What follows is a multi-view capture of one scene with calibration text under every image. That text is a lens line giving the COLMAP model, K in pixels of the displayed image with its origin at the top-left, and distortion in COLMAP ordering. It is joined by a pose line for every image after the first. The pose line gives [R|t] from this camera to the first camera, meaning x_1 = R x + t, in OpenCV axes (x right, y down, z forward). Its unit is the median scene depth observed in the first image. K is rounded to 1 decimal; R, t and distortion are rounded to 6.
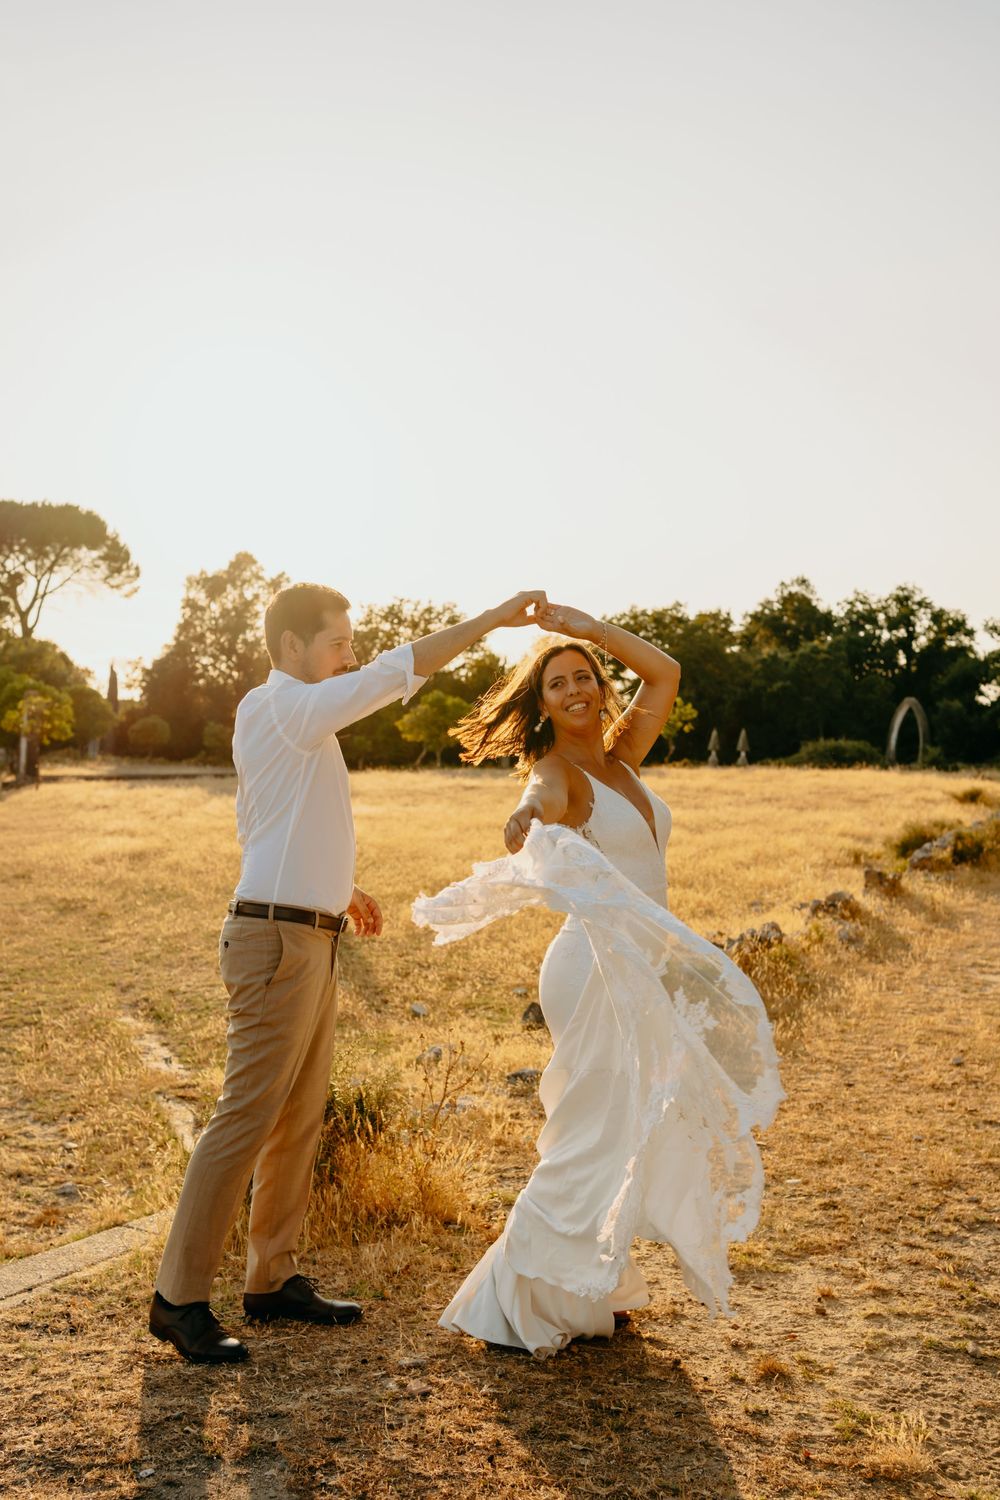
lens RADIAL K [[2150.9, 0, 500.0], [0, 2150.9, 750.0], [0, 0, 1]] dist [0.021448, 0.014804]
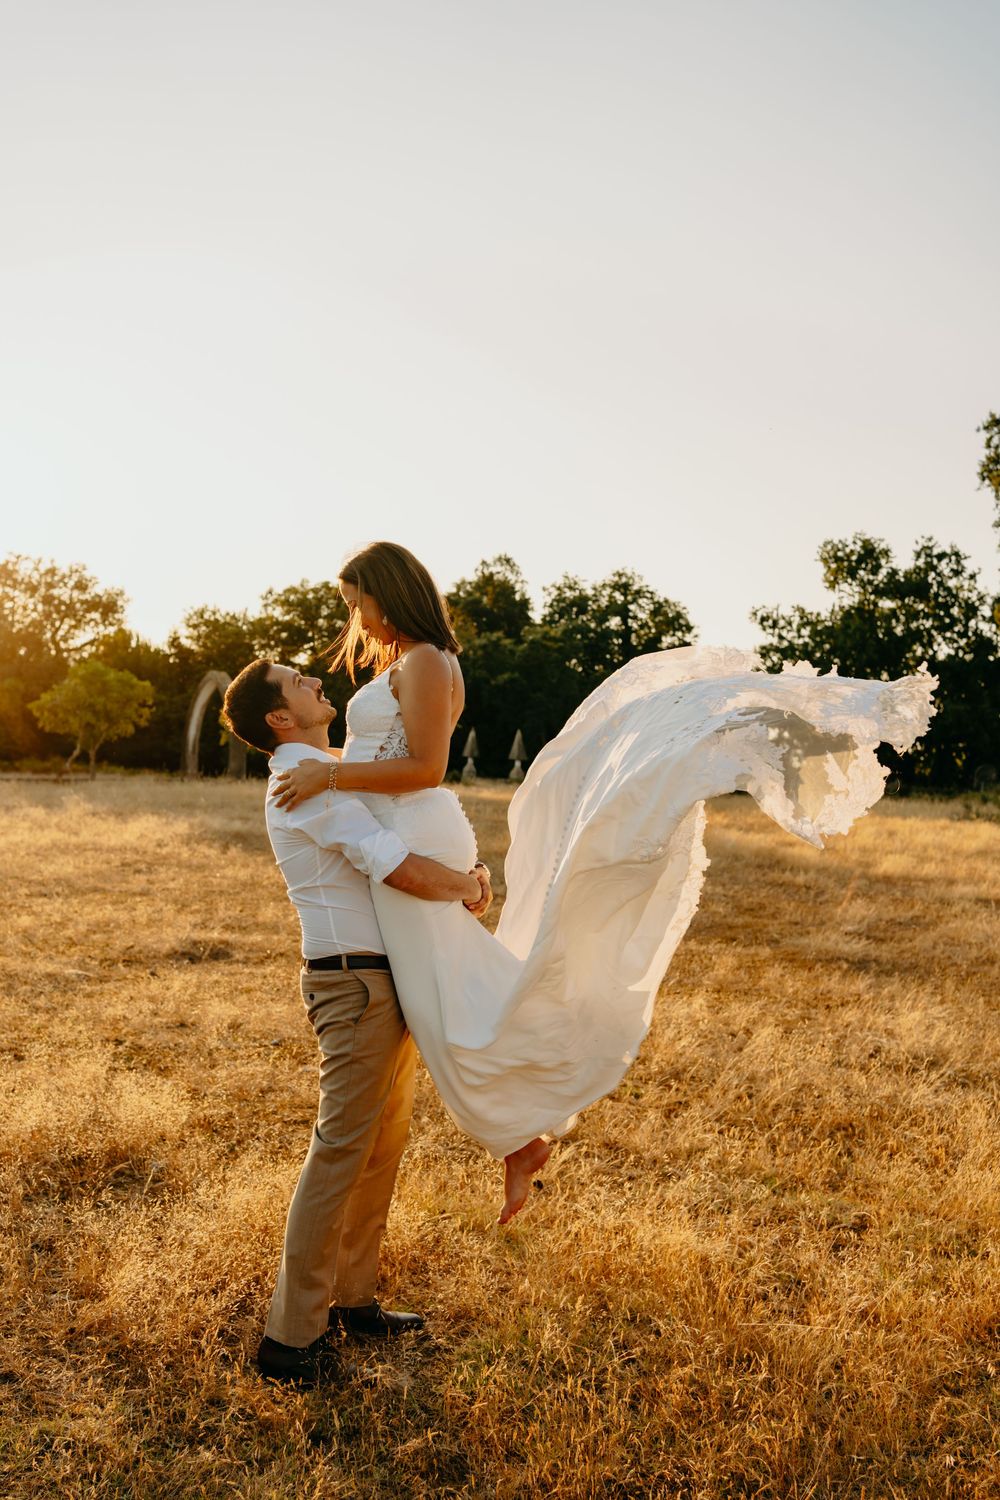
lens RADIAL K [[1553.5, 0, 500.0], [0, 1553.5, 750.0], [0, 0, 1]] dist [-0.012951, -0.004635]
pose [[0.959262, 0.029216, 0.281003, -0.033255], [-0.030785, 0.999525, 0.001170, -0.002751], [-0.280836, -0.009773, 0.959706, 0.381261]]
